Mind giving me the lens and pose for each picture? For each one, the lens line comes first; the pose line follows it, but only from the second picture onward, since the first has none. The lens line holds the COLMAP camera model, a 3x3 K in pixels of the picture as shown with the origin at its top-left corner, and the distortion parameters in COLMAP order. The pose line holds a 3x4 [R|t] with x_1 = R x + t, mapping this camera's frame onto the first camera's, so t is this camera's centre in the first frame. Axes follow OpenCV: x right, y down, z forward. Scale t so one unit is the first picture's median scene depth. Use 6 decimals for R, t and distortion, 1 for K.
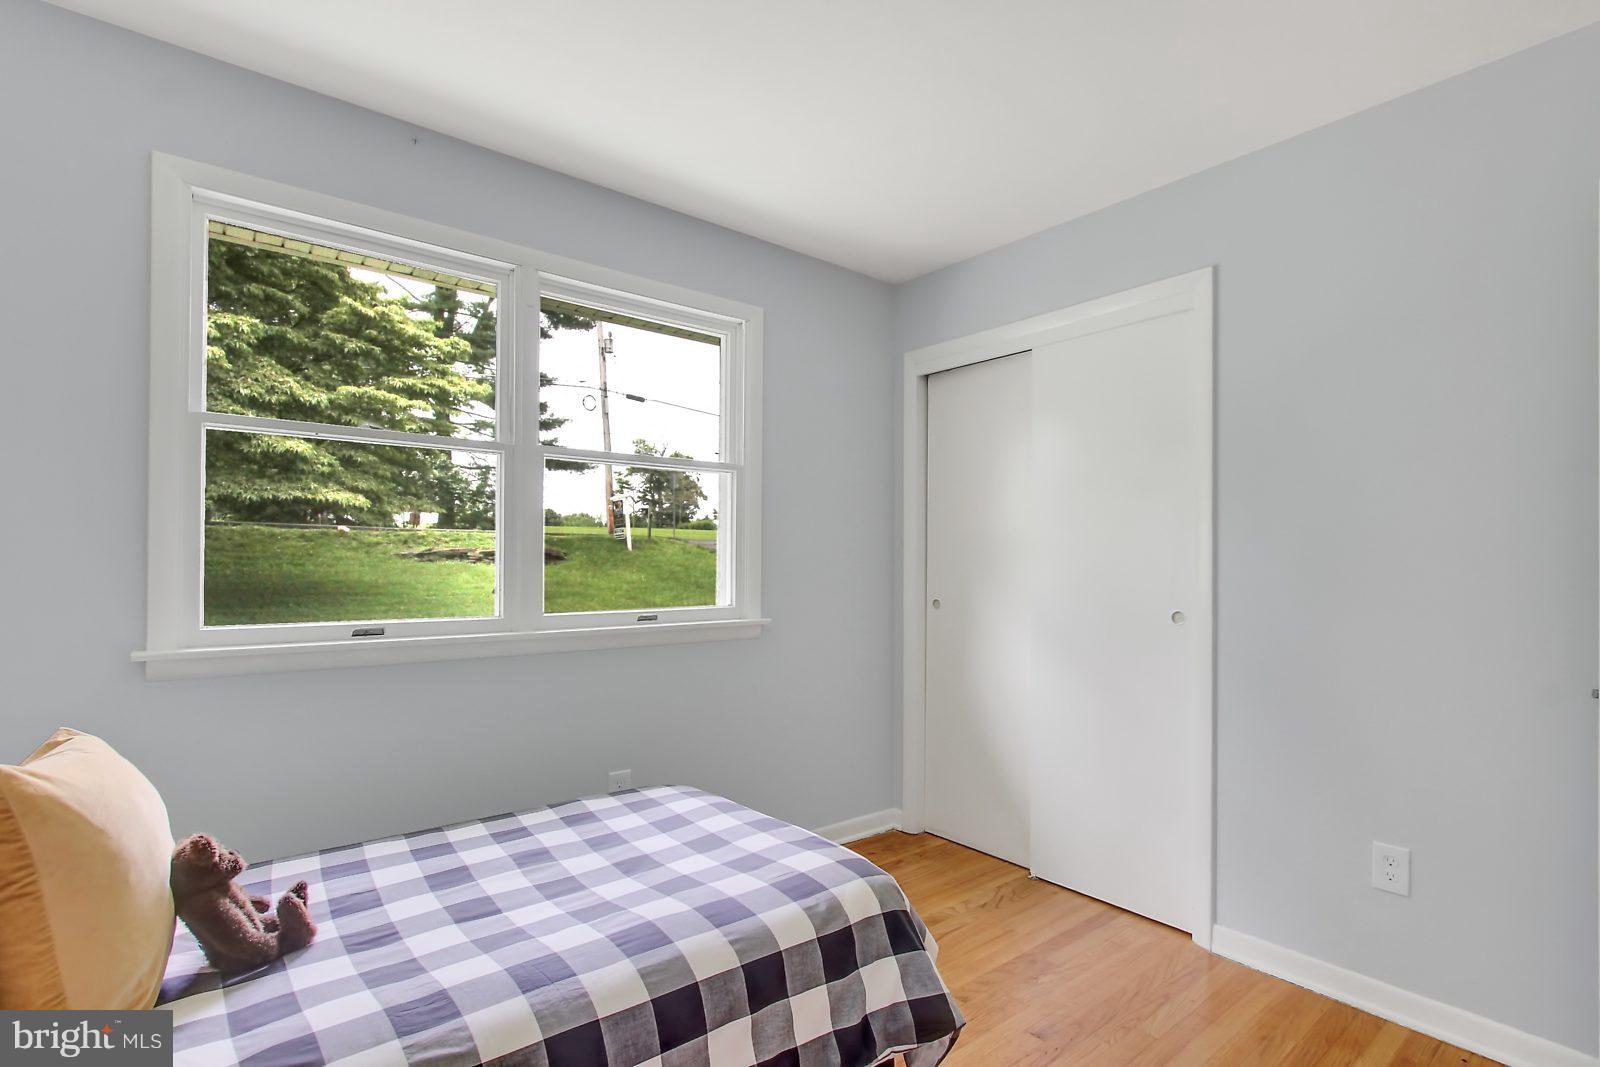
lens RADIAL K [[758.1, 0, 800.7], [0, 758.1, 553.7], [0, 0, 1]] dist [0.000468, 0.000118]
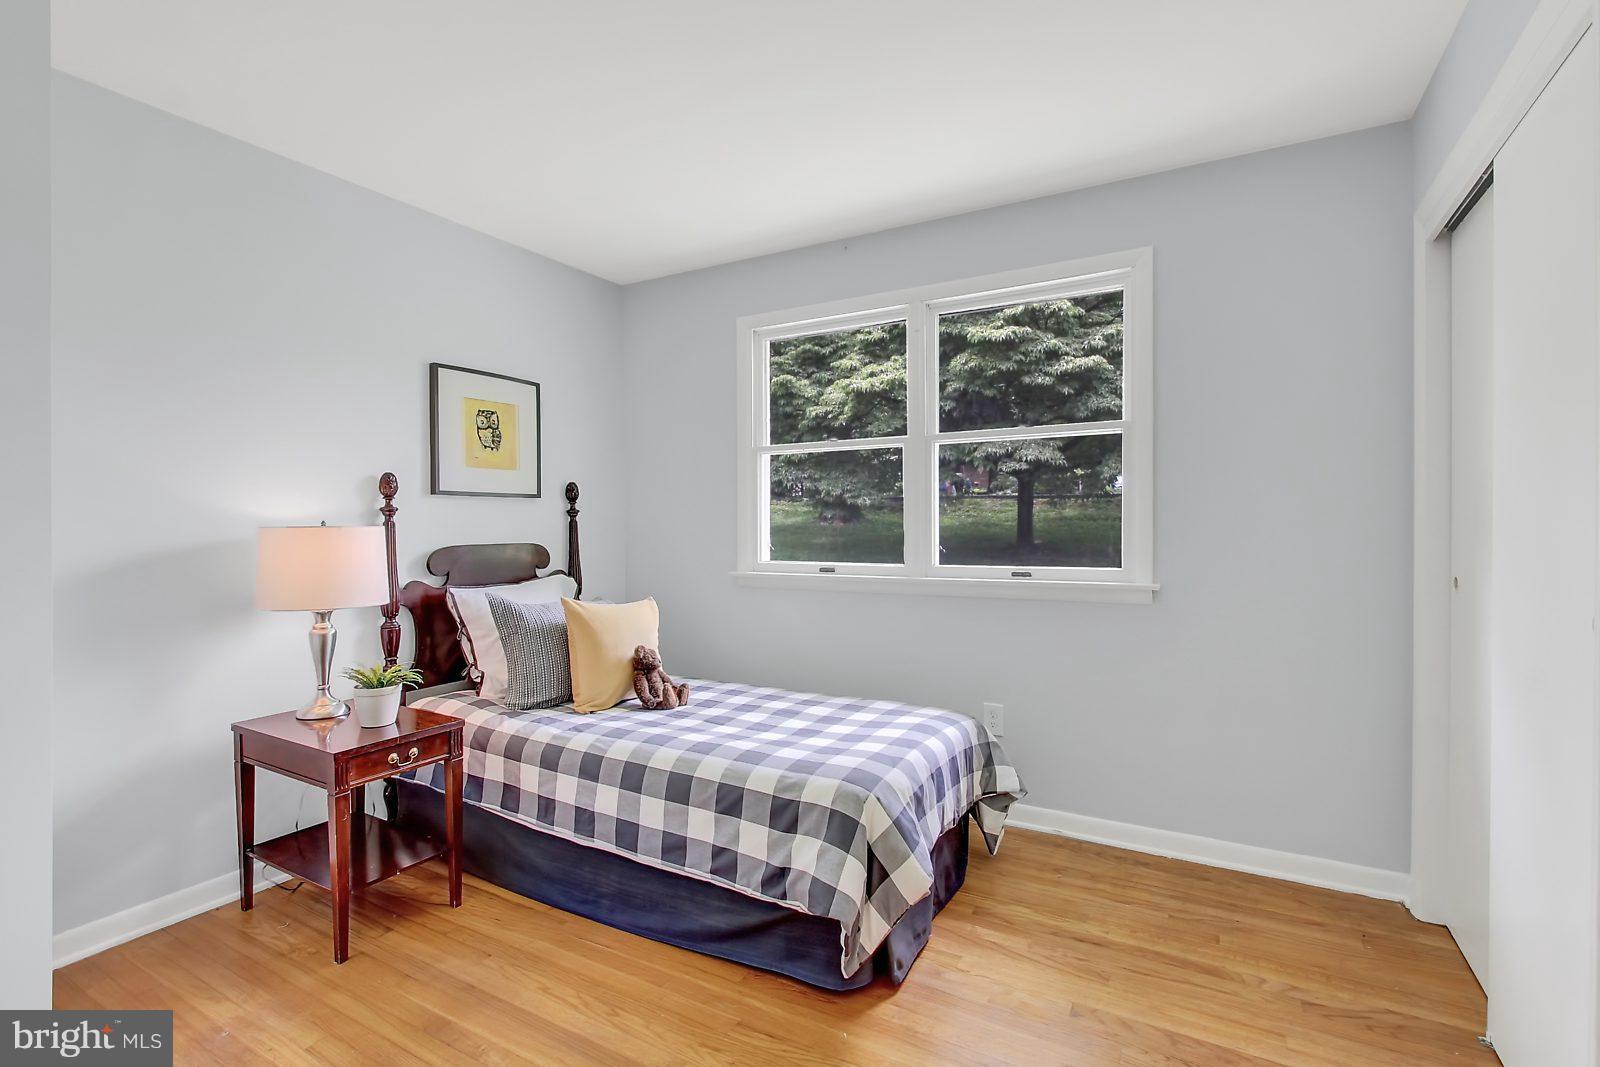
lens RADIAL K [[751.6, 0, 806.2], [0, 751.6, 524.3], [0, 0, 1]] dist [-0.002195, -0.000208]
pose [[0.365993, -0.009693, -0.930567, 0.727190], [0.016021, 0.999863, -0.004113, 0.011606], [0.930480, -0.013404, 0.366098, 0.310962]]
